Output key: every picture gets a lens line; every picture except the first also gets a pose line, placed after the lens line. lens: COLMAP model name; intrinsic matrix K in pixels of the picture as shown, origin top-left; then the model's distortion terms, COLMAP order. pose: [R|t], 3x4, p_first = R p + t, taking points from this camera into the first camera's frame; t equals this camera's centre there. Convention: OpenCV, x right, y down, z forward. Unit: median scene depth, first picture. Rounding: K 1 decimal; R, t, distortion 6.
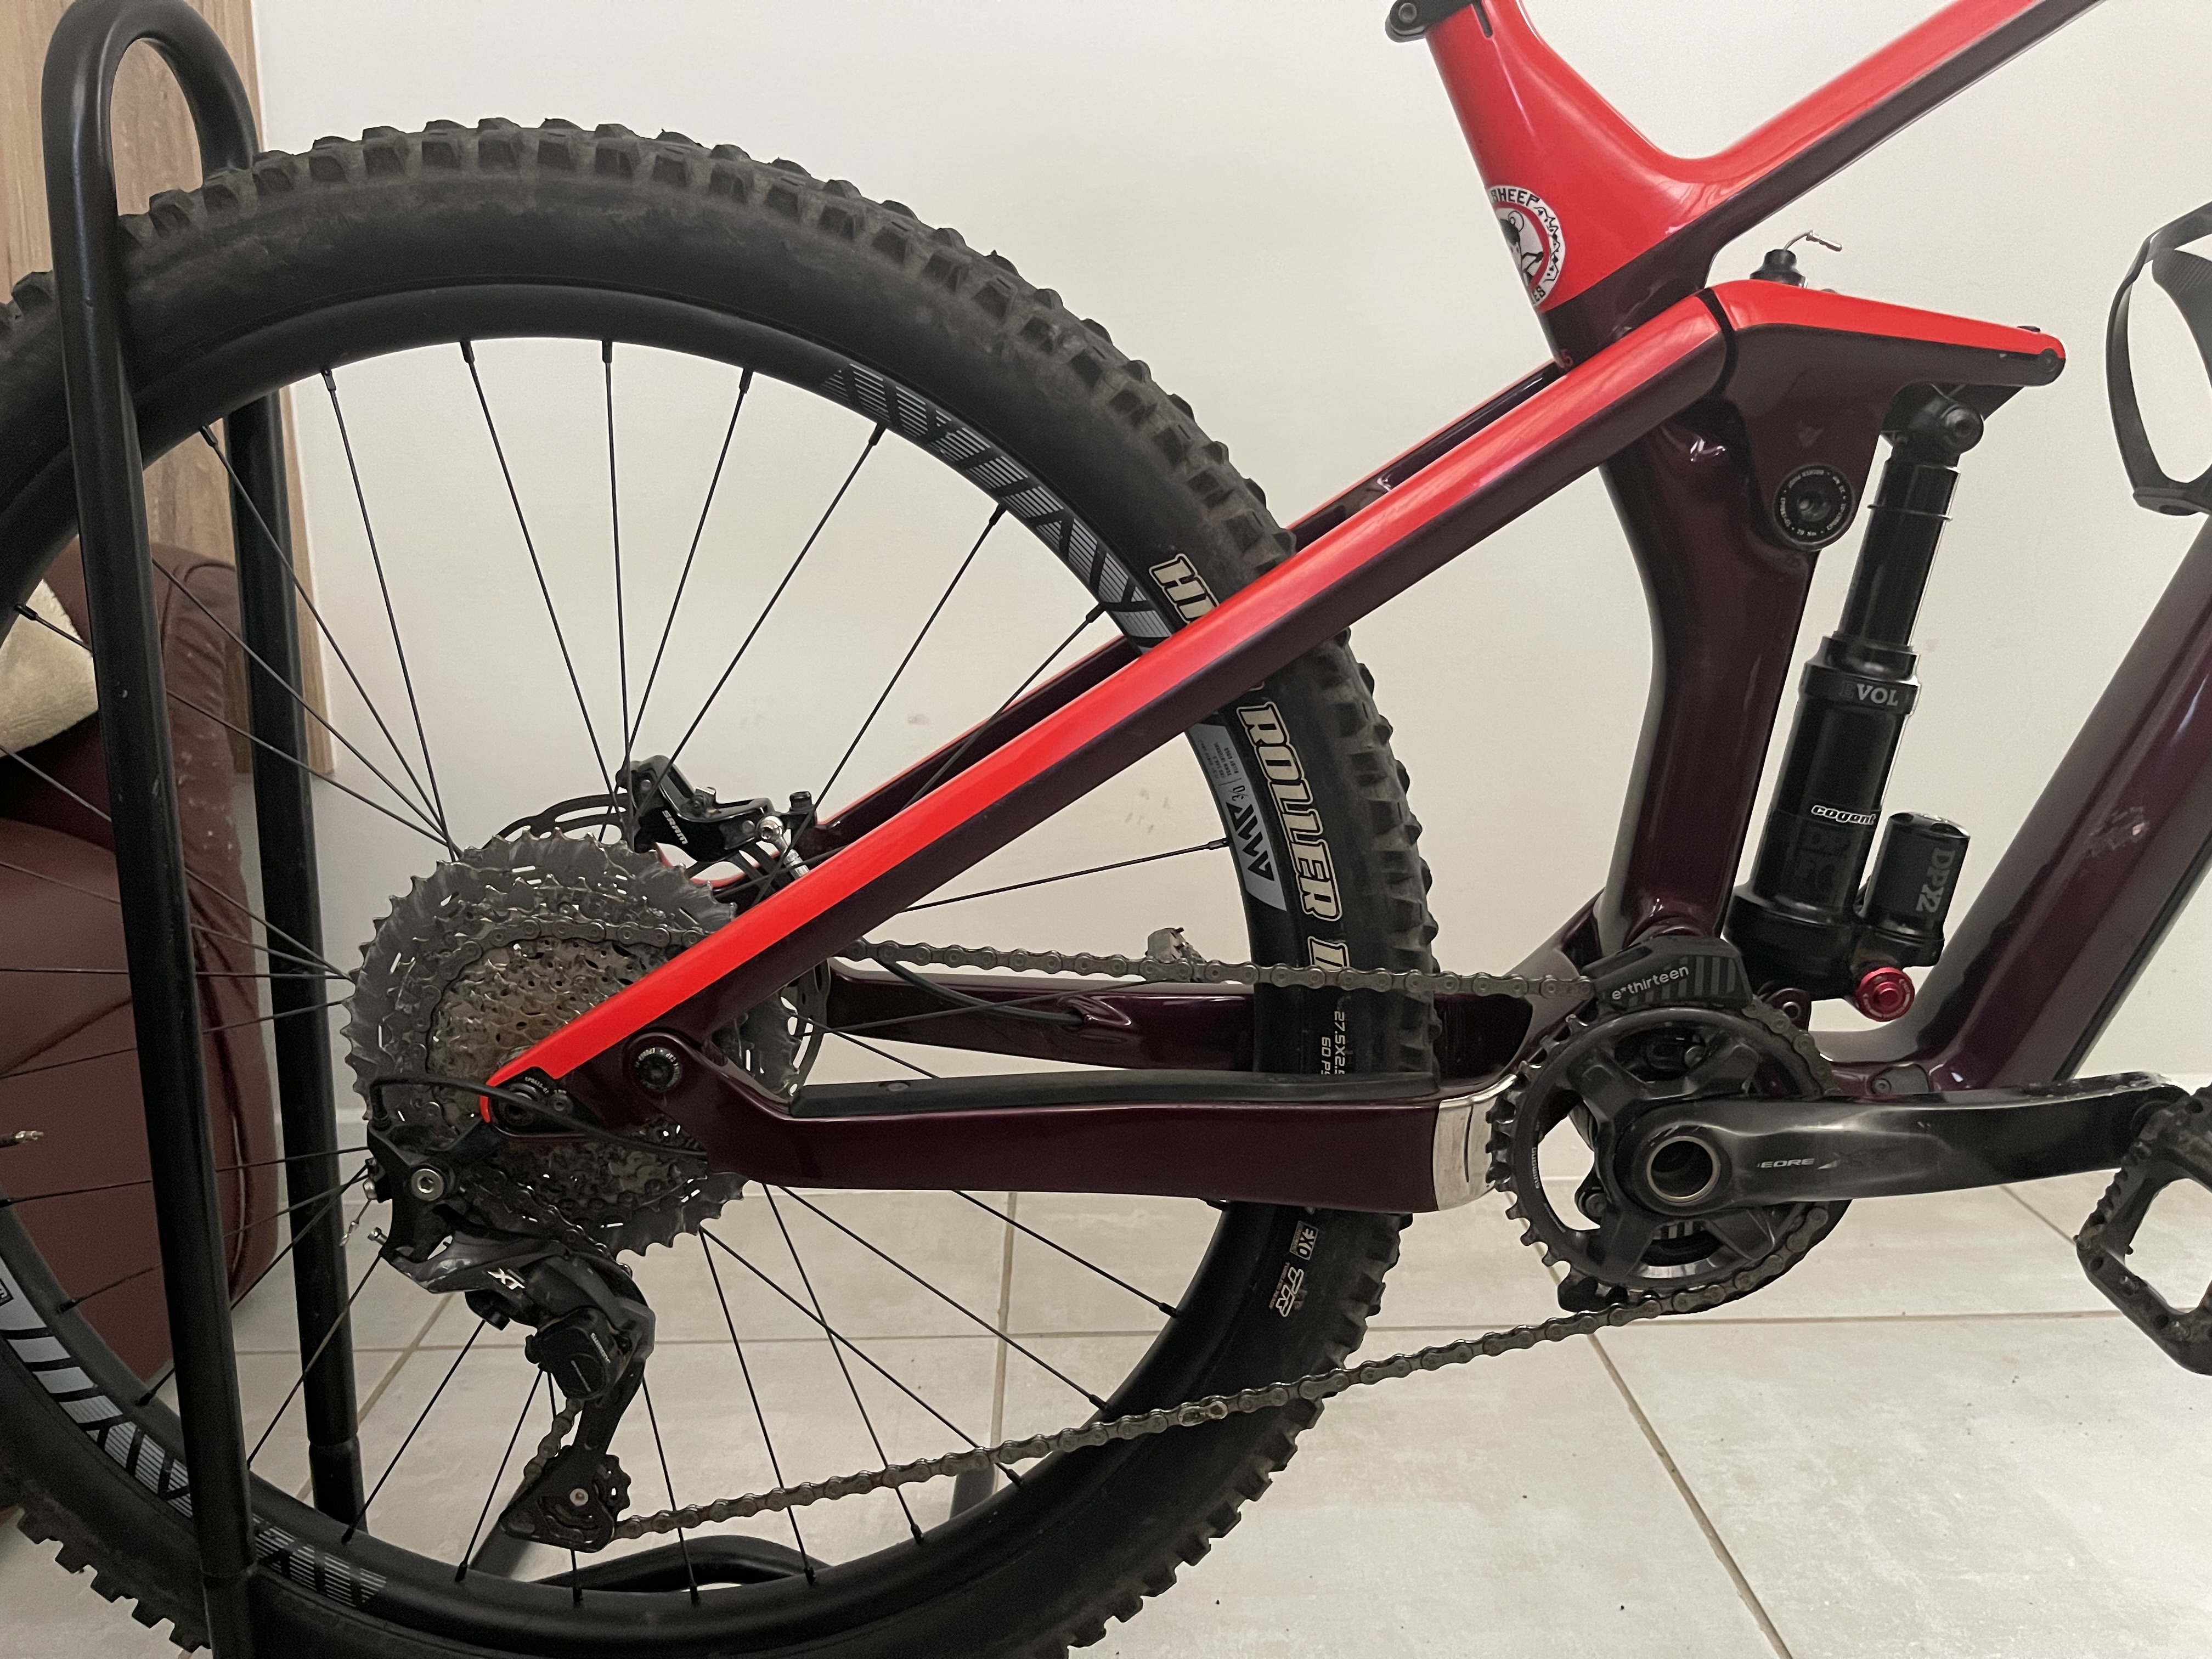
lens RADIAL K [[1611.5, 0, 1103.9], [0, 1611.5, 854.4], [0, 0, 1]] dist [0.075321, -0.087483]
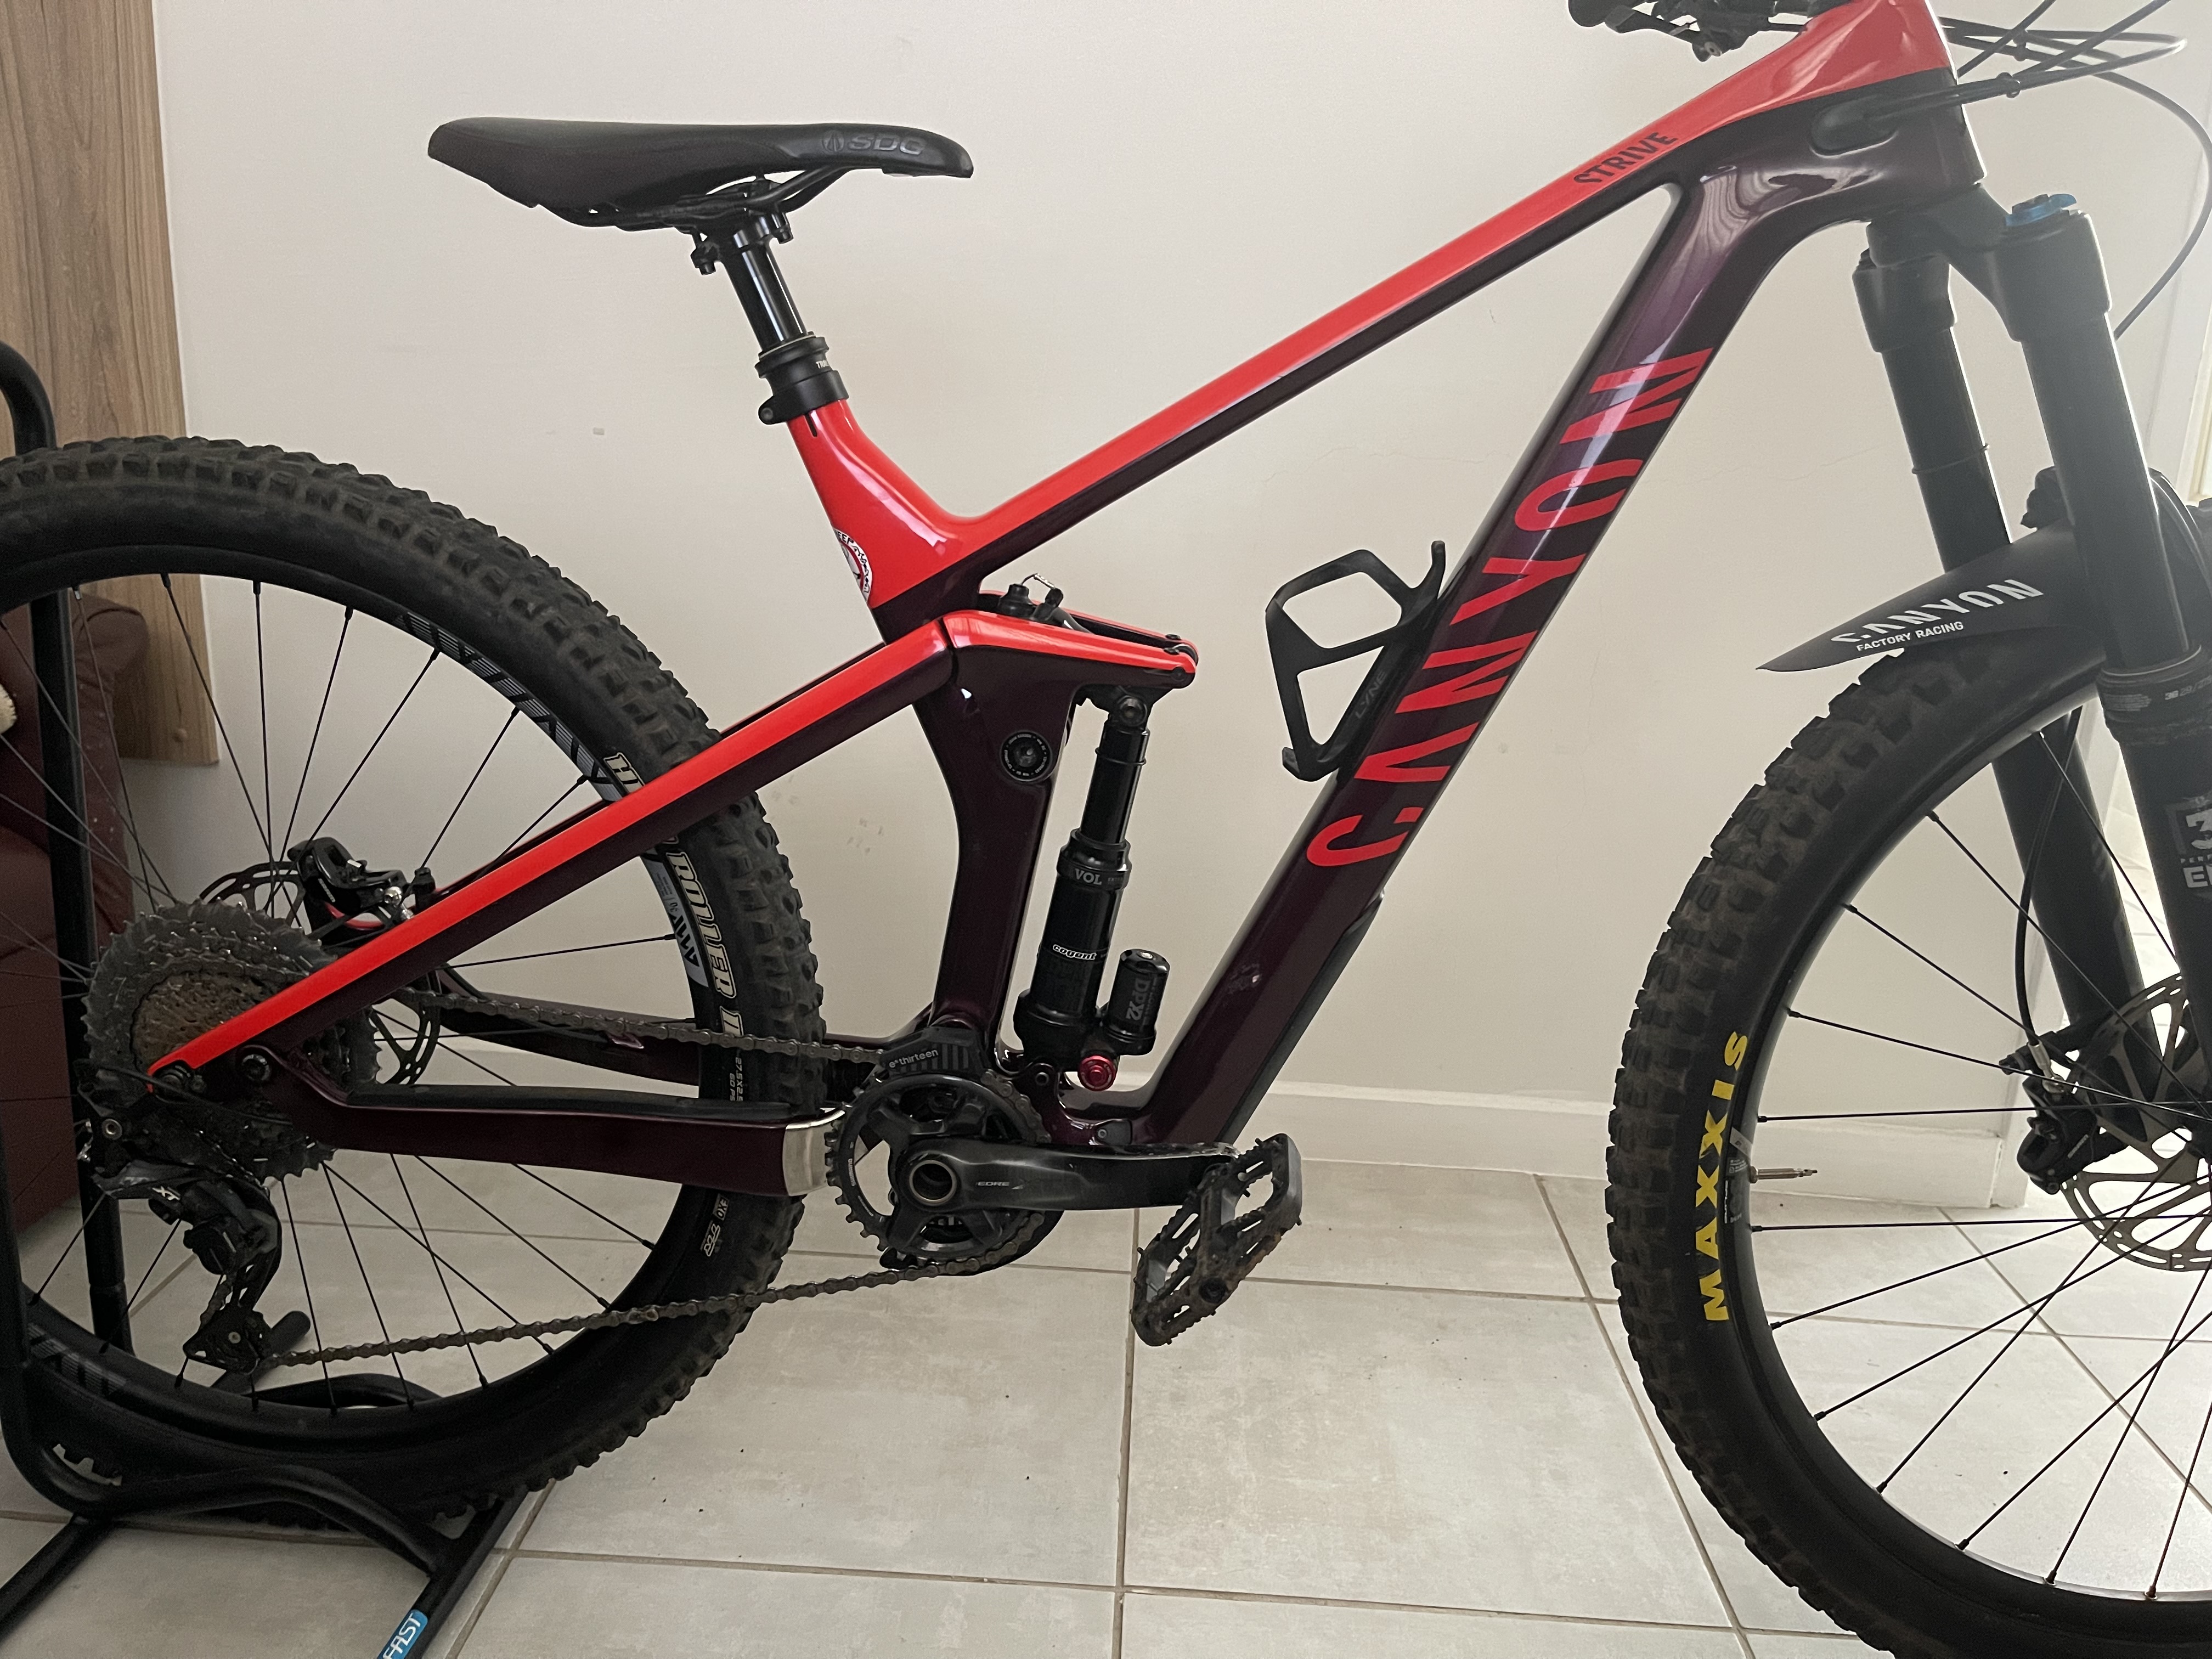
lens RADIAL K [[1611.5, 0, 1103.9], [0, 1611.5, 854.4], [0, 0, 1]] dist [0.075321, -0.087483]
pose [[0.996336, 0.071900, -0.046307, 0.542150], [-0.069200, 0.995946, 0.057474, -0.199171], [0.050252, -0.054059, 0.997272, -0.456610]]
